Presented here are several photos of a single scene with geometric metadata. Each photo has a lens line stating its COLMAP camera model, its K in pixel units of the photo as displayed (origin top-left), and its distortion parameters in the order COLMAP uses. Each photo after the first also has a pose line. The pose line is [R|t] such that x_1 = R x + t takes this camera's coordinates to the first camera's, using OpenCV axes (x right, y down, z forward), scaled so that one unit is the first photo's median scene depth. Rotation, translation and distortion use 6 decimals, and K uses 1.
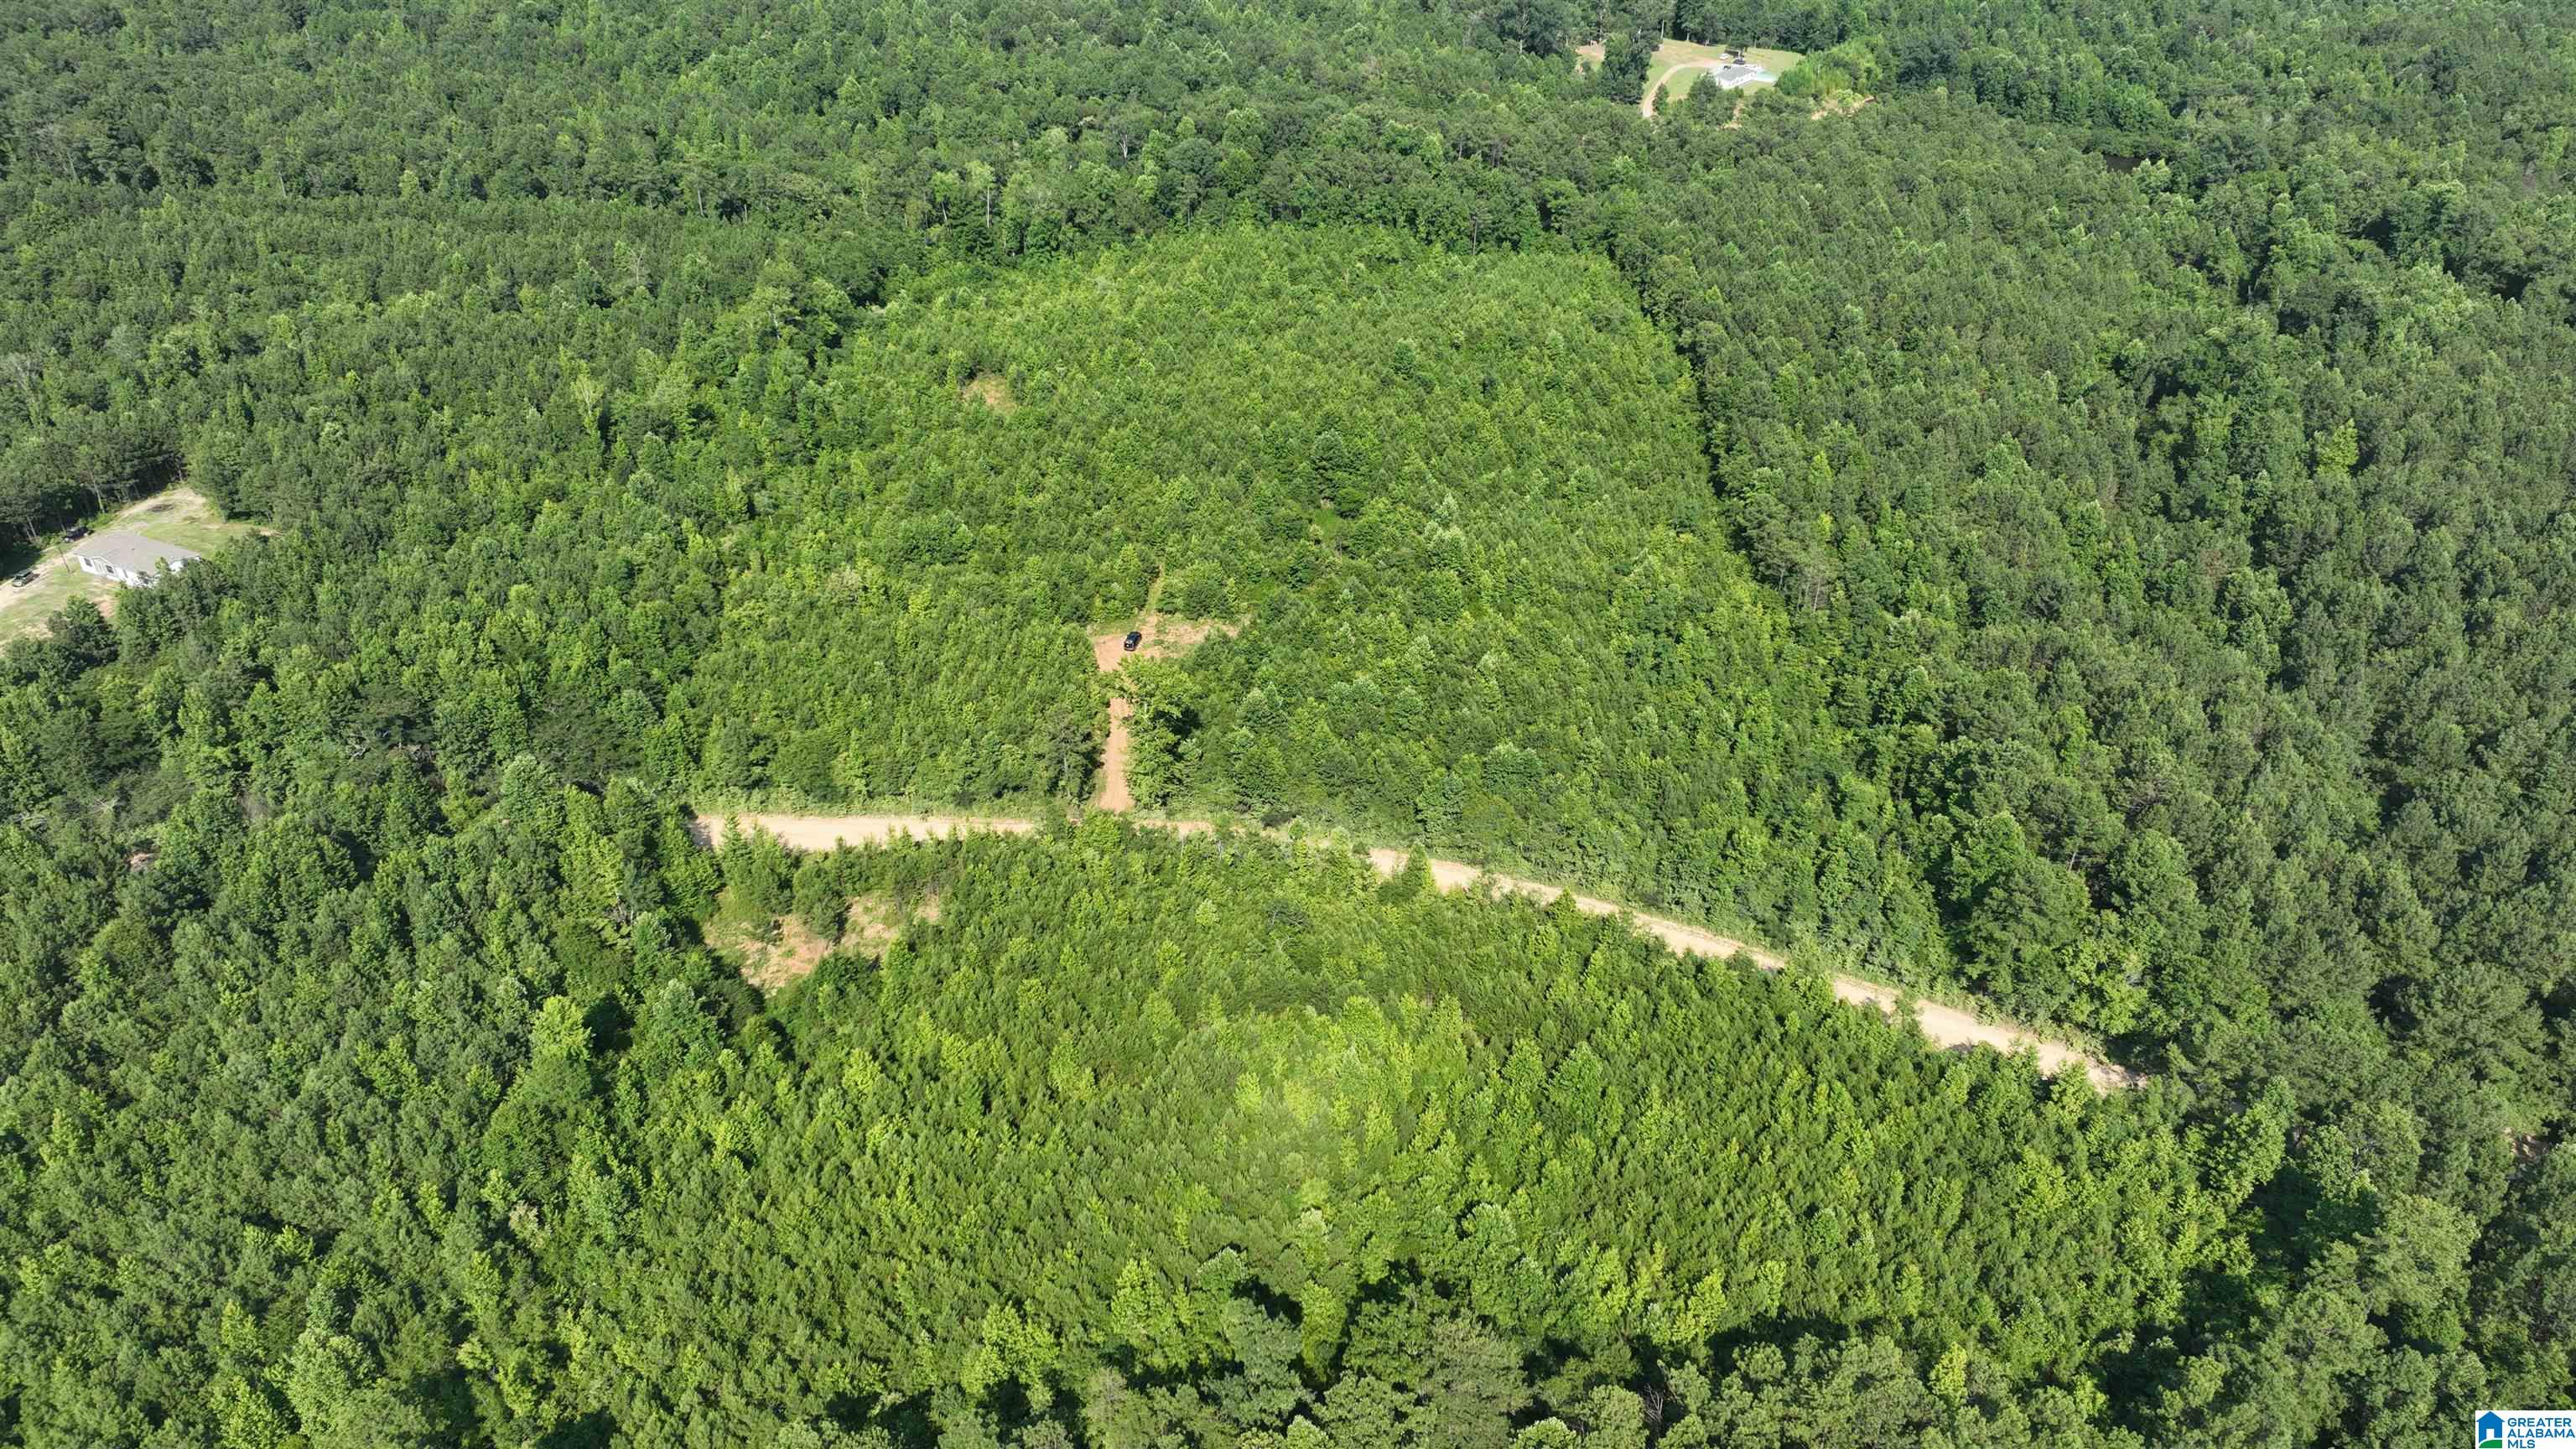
lens RADIAL K [[1797.5, 0, 1294.6], [0, 1797.5, 722.1], [0, 0, 1]] dist [-0.002294, 0.020220]
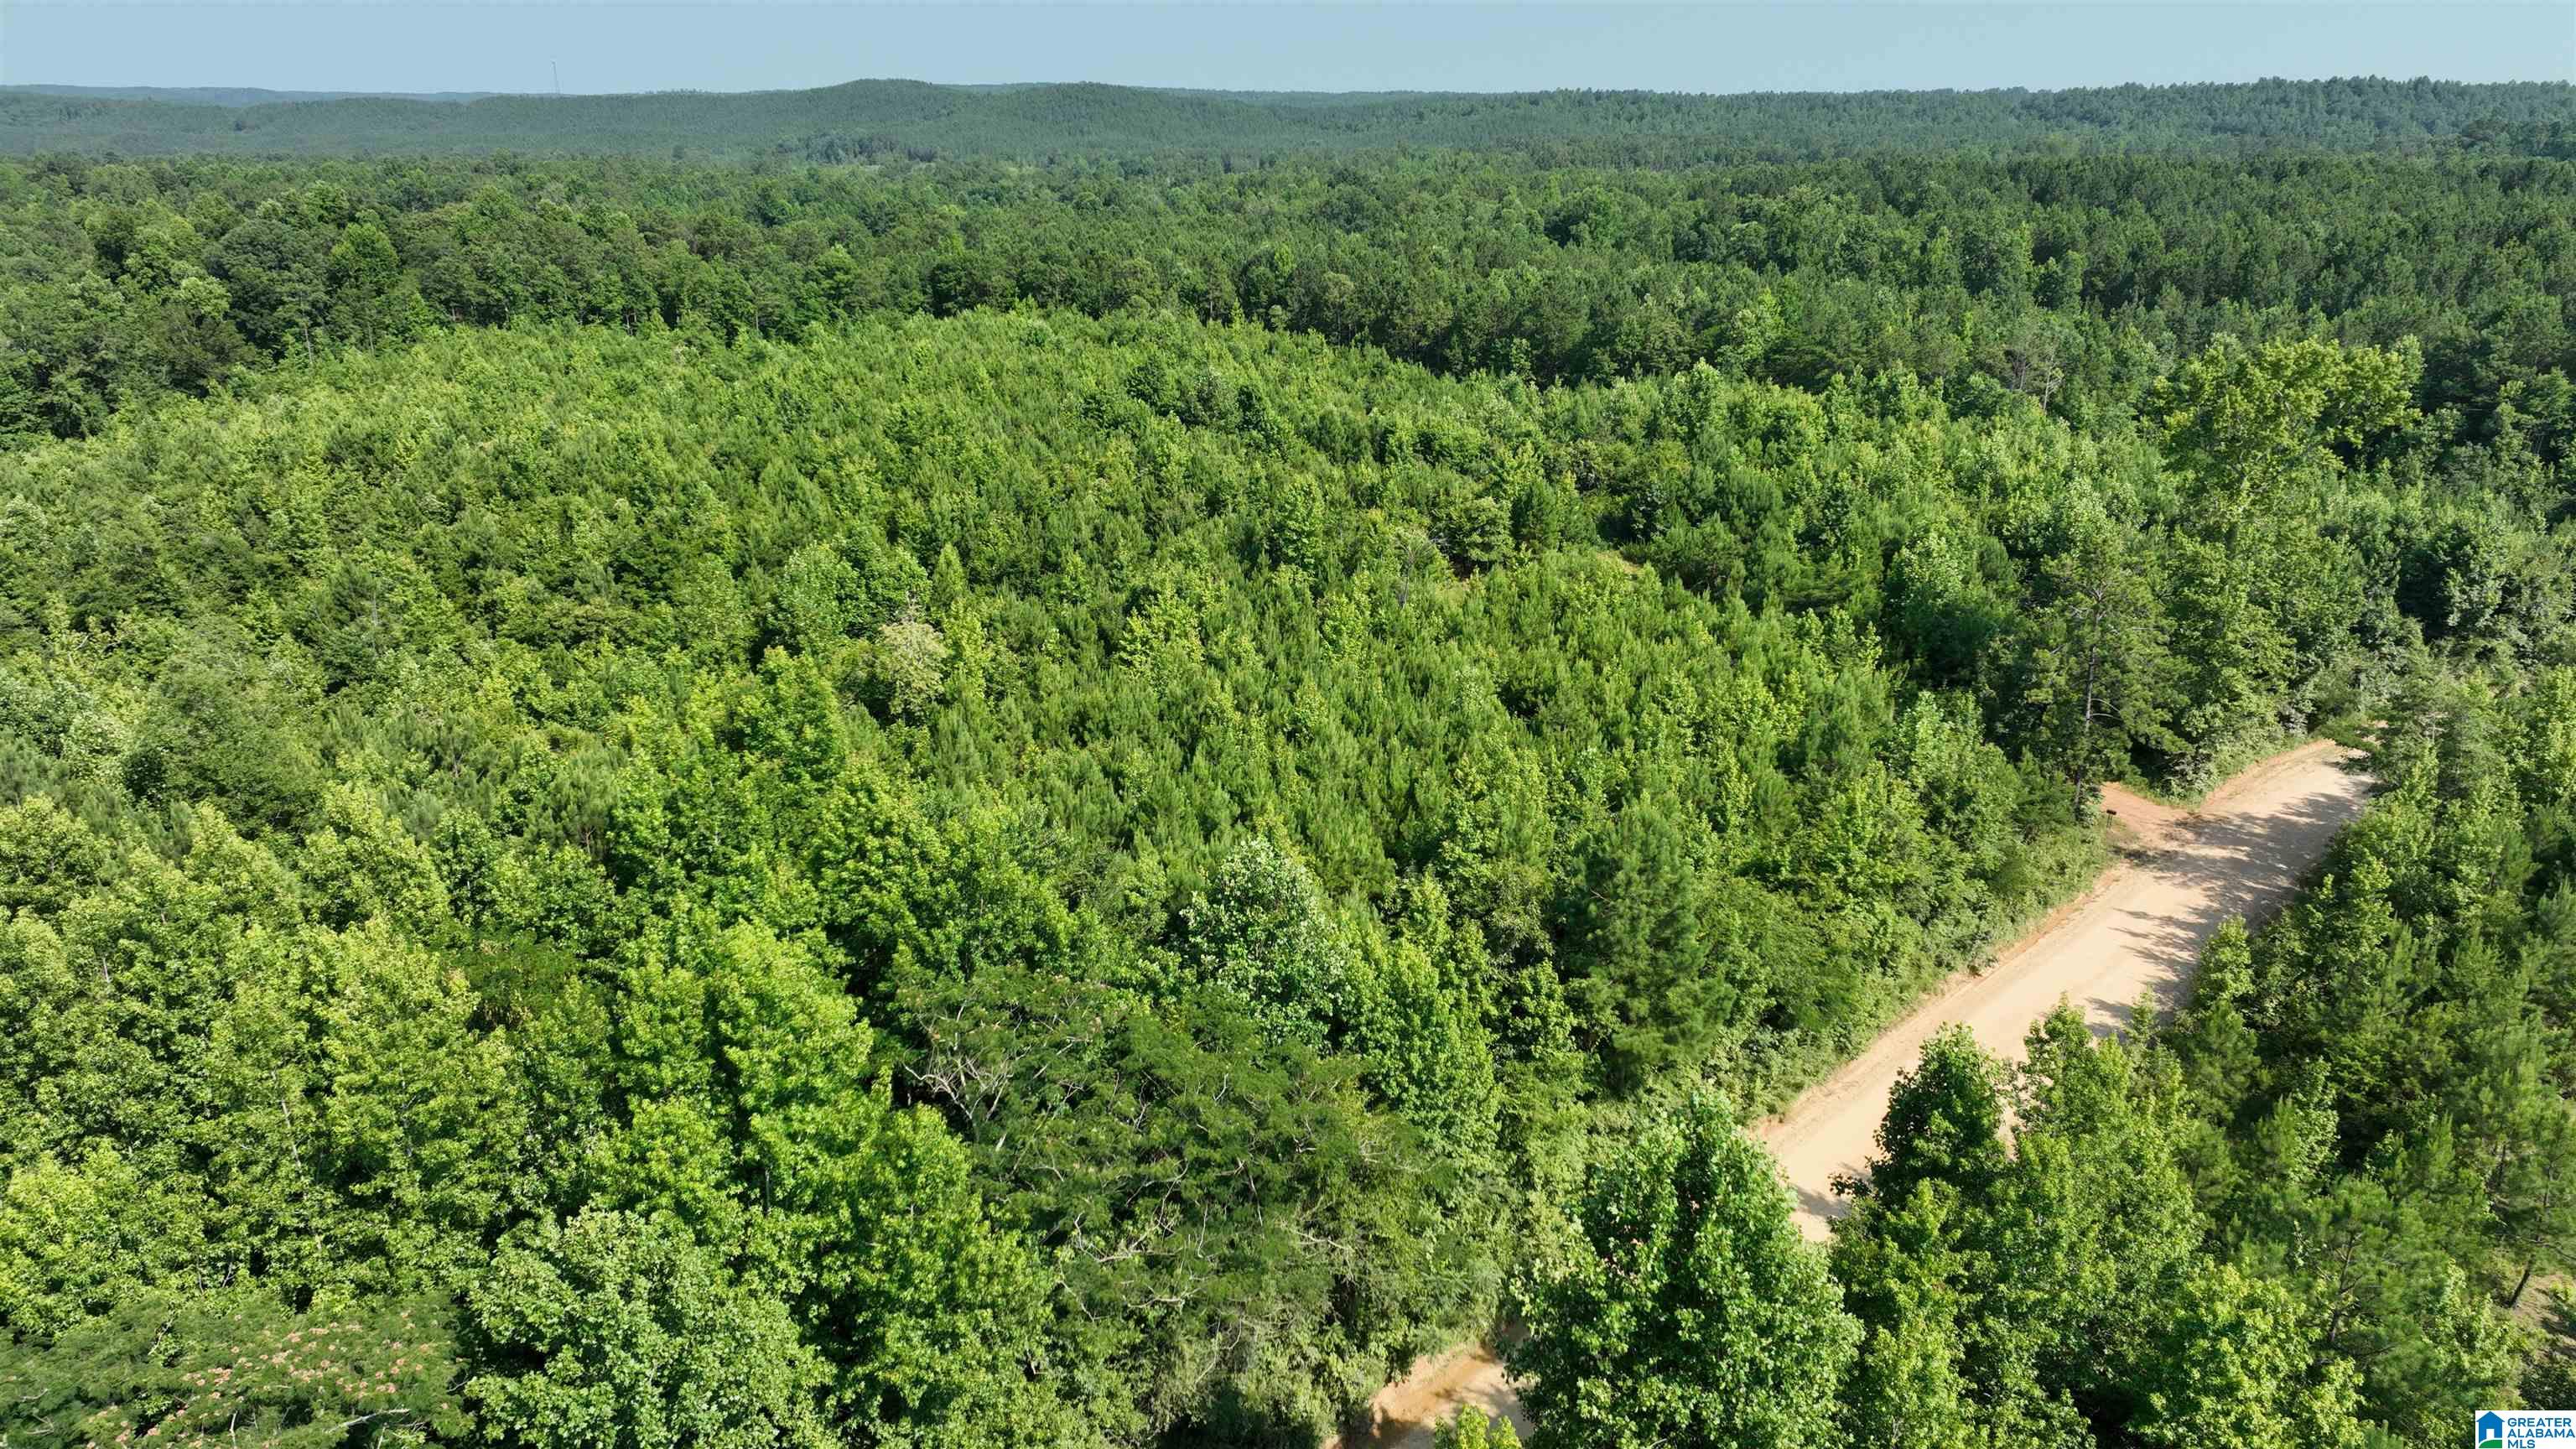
lens RADIAL K [[1797.5, 0, 1288.5], [0, 1797.5, 724.2], [0, 0, 1]] dist [-0.002294, 0.020220]
pose [[0.684721, -0.244403, 0.686603, -0.360989], [0.394607, 0.916379, -0.067332, -0.011507], [-0.612733, 0.317042, 0.723908, 0.587777]]
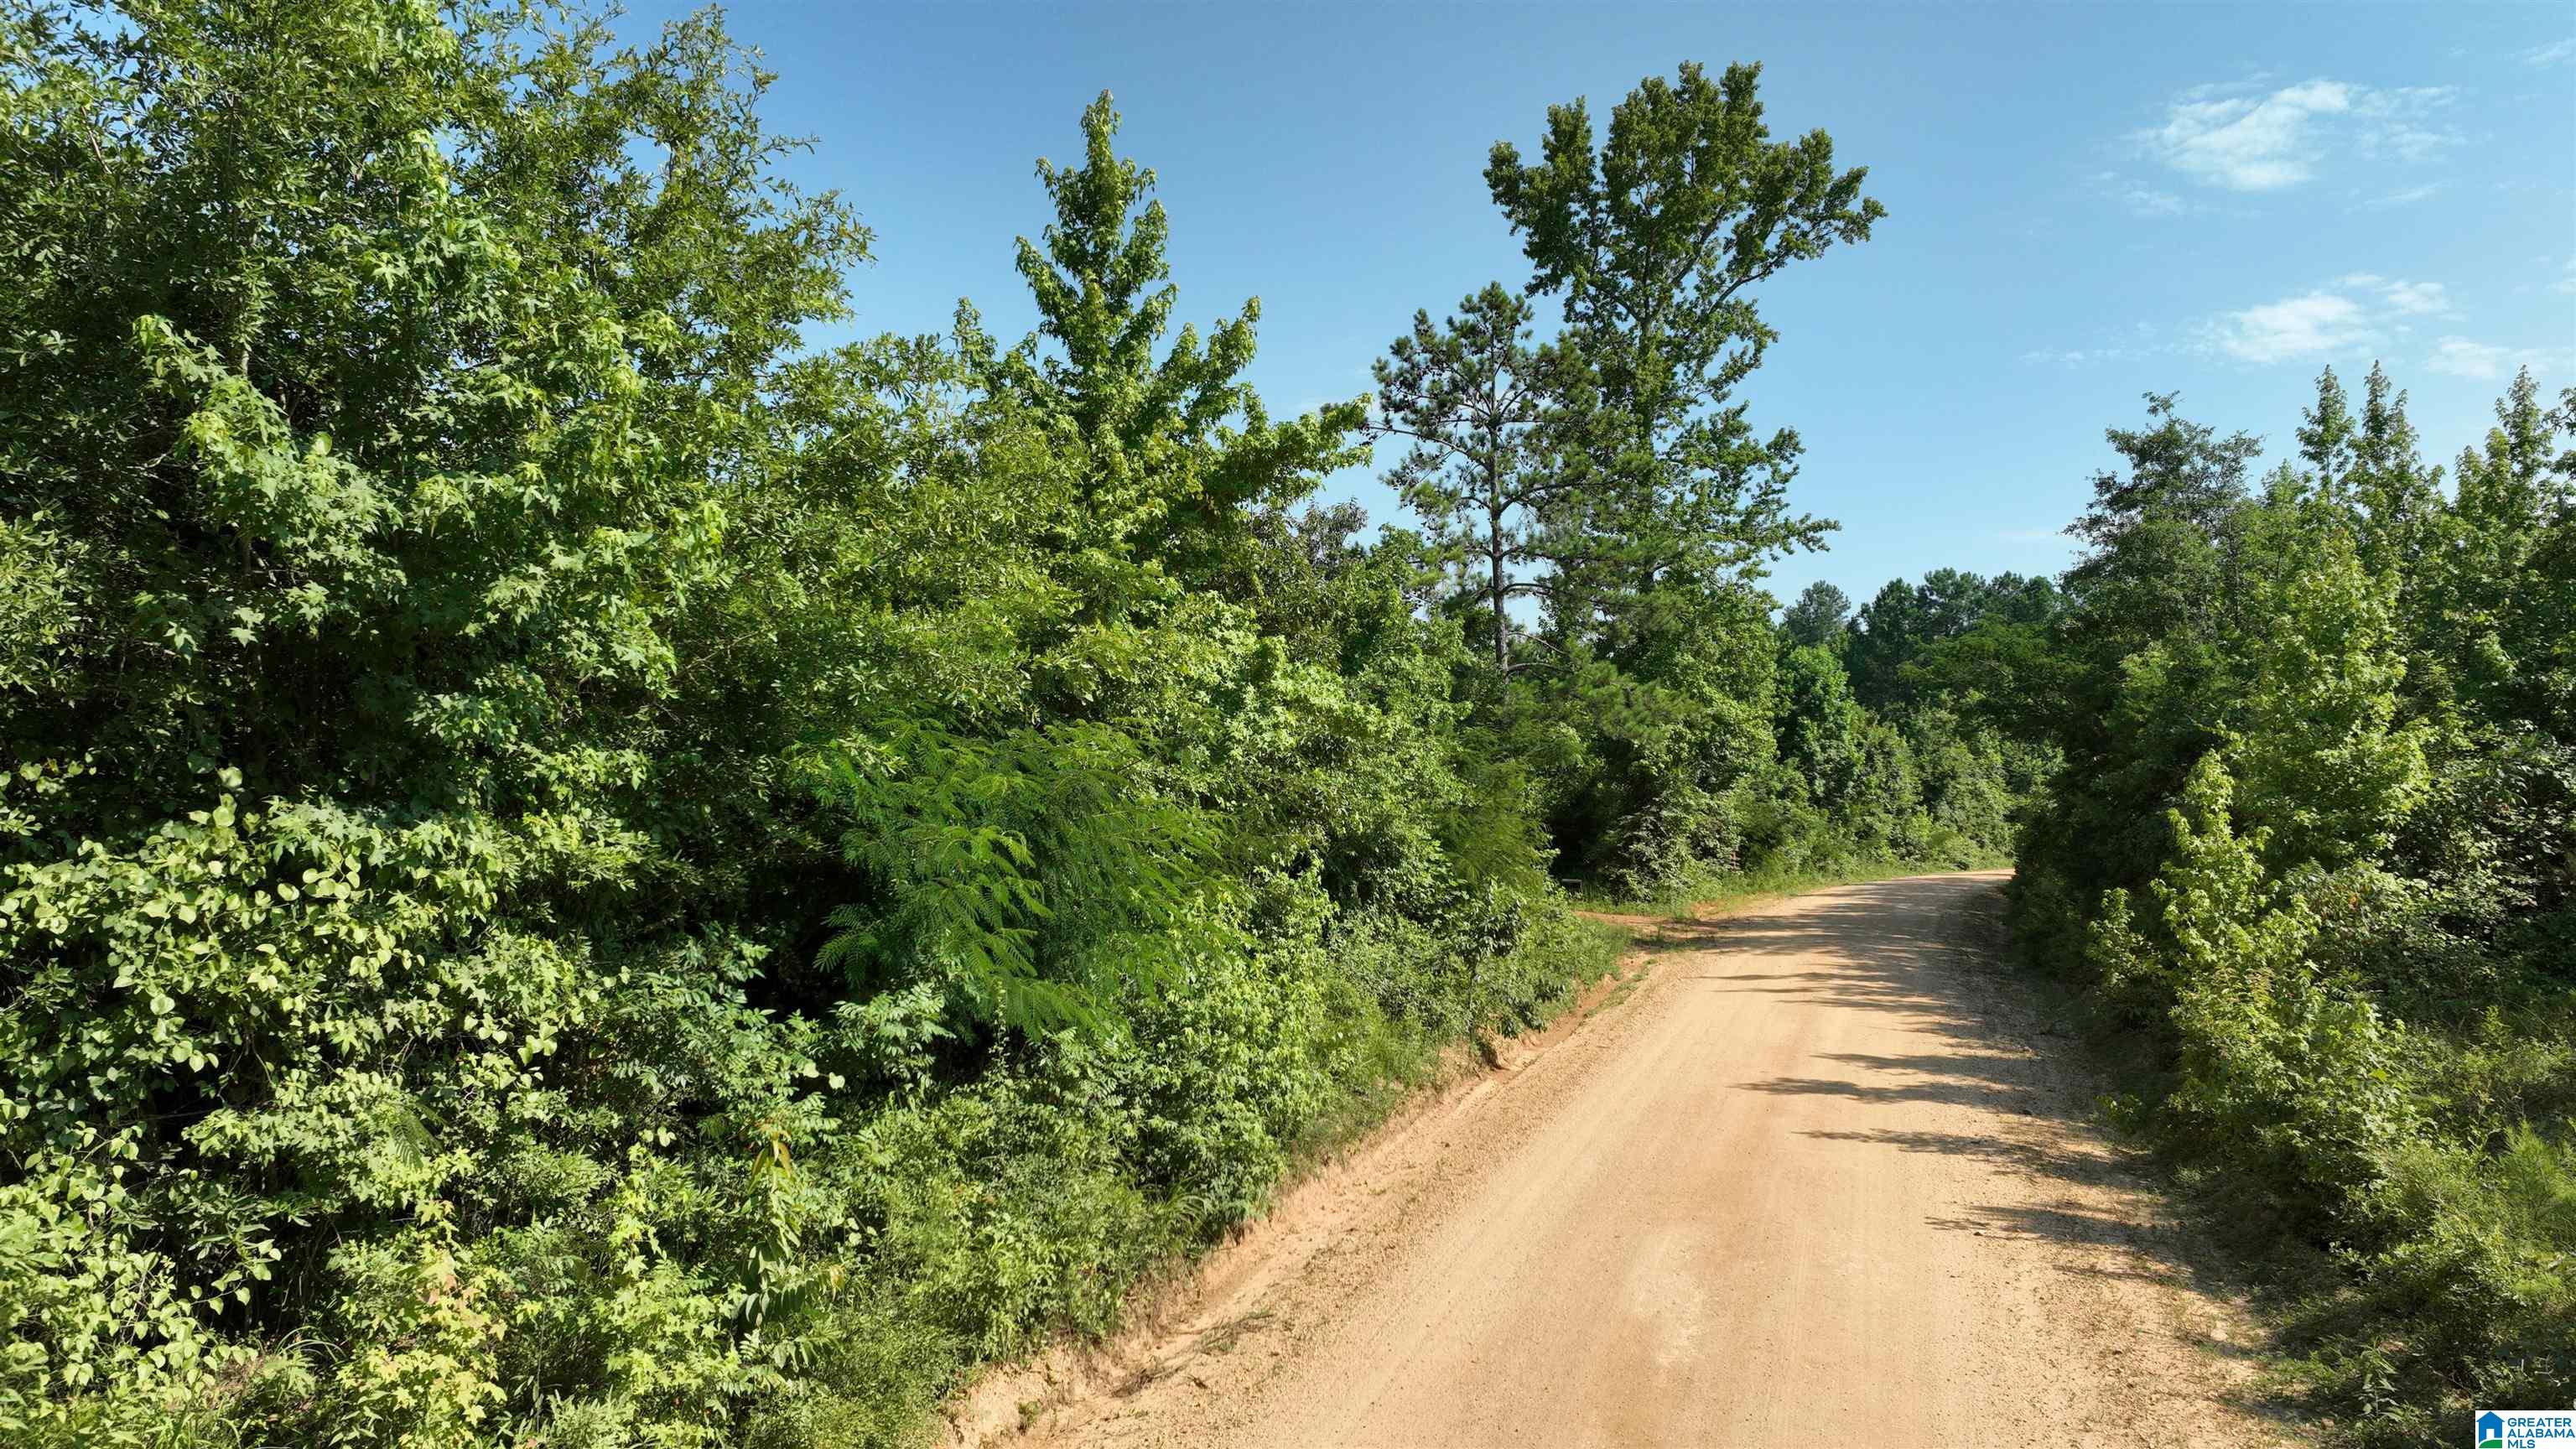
lens RADIAL K [[1797.5, 0, 1285.2], [0, 1797.5, 730.0], [0, 0, 1]] dist [-0.002294, 0.020220]
pose [[0.294736, 0.013327, 0.955486, -0.219410], [0.505420, 0.846418, -0.167711, 0.035186], [-0.810975, 0.532353, 0.242734, 0.695761]]
